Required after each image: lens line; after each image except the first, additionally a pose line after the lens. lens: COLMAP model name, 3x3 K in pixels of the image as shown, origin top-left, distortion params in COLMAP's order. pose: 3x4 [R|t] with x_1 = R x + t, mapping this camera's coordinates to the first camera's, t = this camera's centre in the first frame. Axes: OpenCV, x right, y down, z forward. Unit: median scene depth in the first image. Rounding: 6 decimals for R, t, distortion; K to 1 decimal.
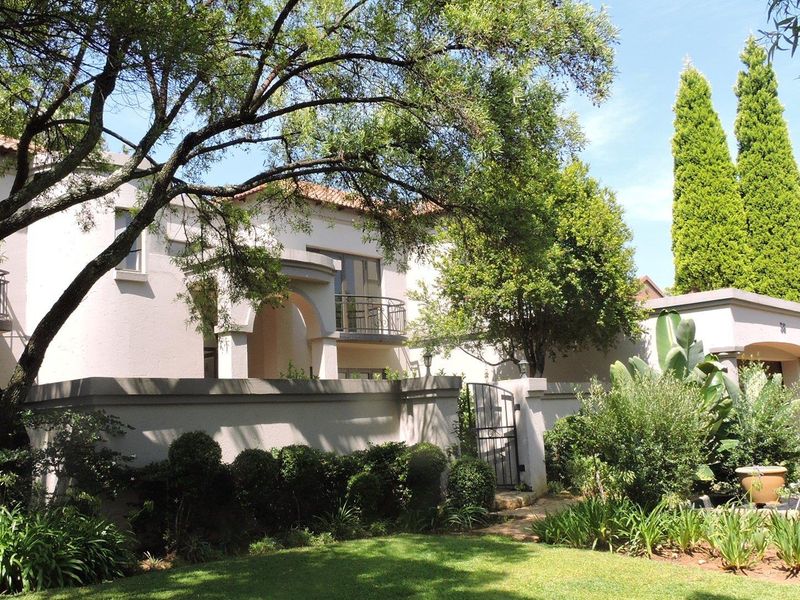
lens RADIAL K [[801.2, 0, 370.6], [0, 801.2, 301.9], [0, 0, 1]] dist [-0.012021, 0.004296]
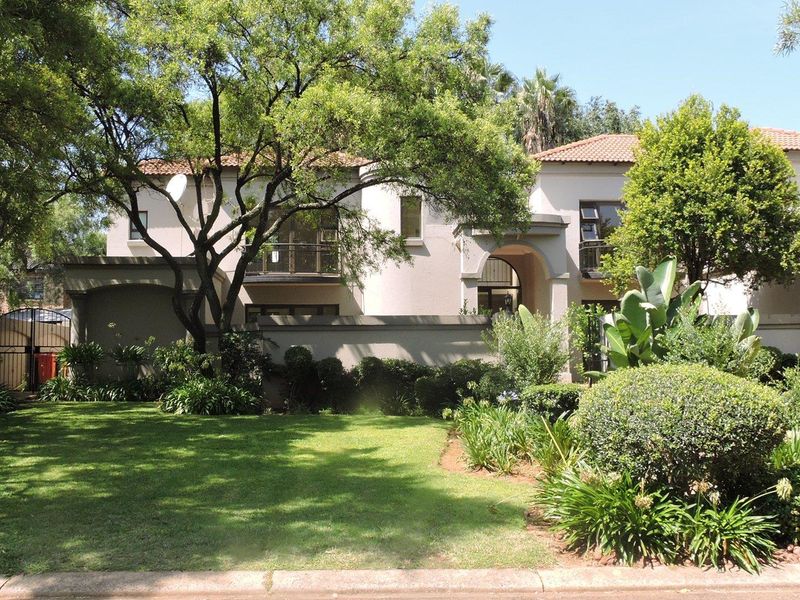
lens RADIAL K [[766.6, 0, 400.0], [0, 766.6, 300.0], [0, 0, 1]] dist [-0.008441, -0.009275]
pose [[0.733555, -0.012416, -0.679517, 0.892350], [0.075302, 0.995162, 0.063107, -0.024452], [0.675446, -0.097462, 0.730941, -0.067890]]
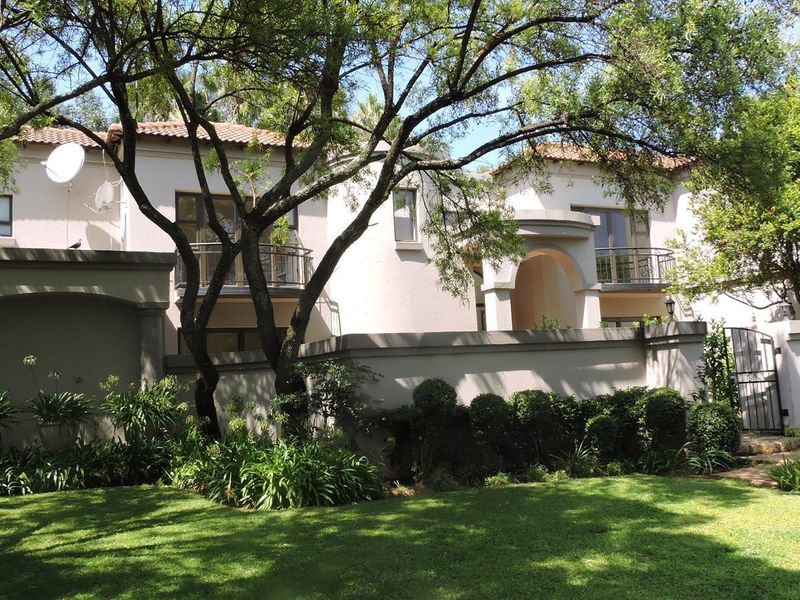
lens RADIAL K [[719.2, 0, 400.0], [0, 719.2, 300.0], [0, 0, 1]] dist [-0.004914, -0.002447]
pose [[0.929425, -0.047355, -0.365960, 0.094145], [0.066810, 0.996936, 0.040674, 0.004139], [0.362913, -0.062253, 0.929741, 0.027735]]
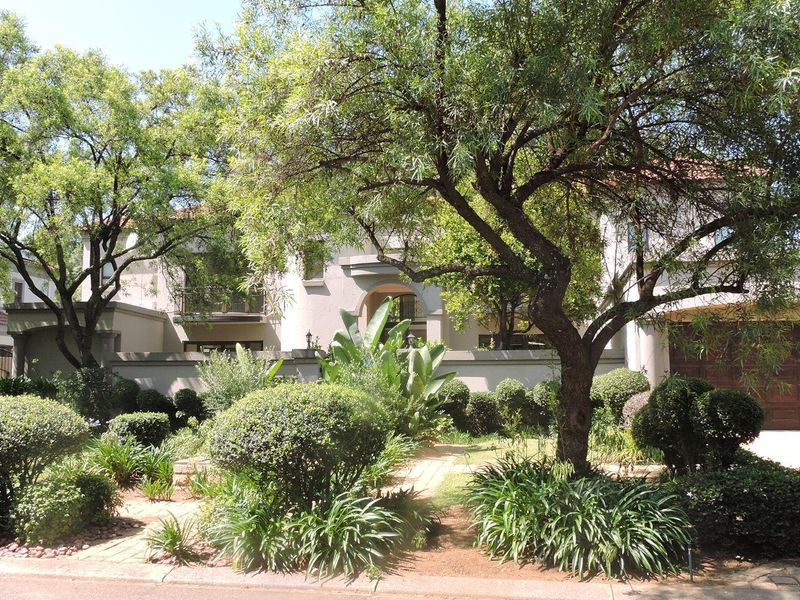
lens RADIAL K [[766.6, 0, 400.0], [0, 766.6, 300.0], [0, 0, 1]] dist [-0.008441, -0.009275]
pose [[0.572099, -0.053454, -0.818441, 1.439924], [0.097285, 0.995252, 0.003001, 0.018214], [0.814395, -0.081339, 0.574583, 0.372987]]
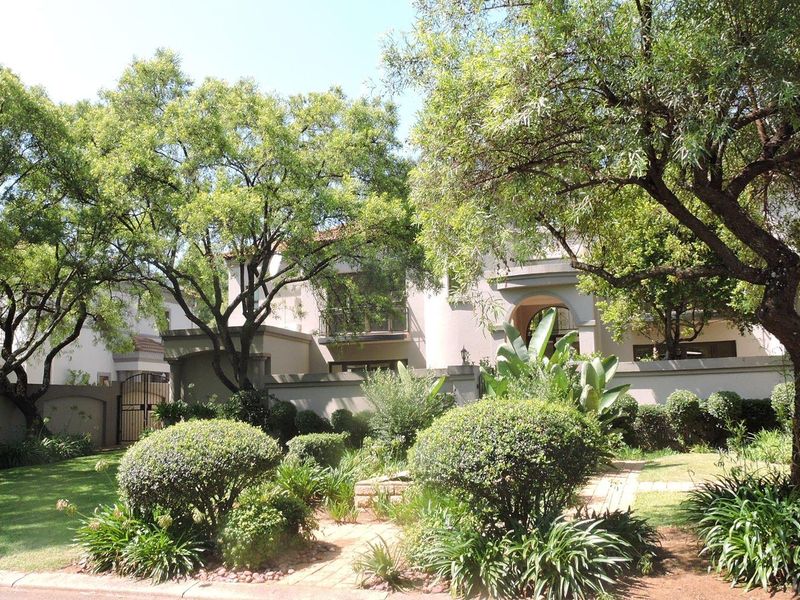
lens RADIAL K [[766.6, 0, 400.0], [0, 766.6, 300.0], [0, 0, 1]] dist [-0.008441, -0.009275]
pose [[0.453631, -0.094831, -0.886130, 1.350338], [0.137022, 0.989921, -0.035794, 0.012039], [0.880593, -0.105182, 0.462053, 0.300652]]
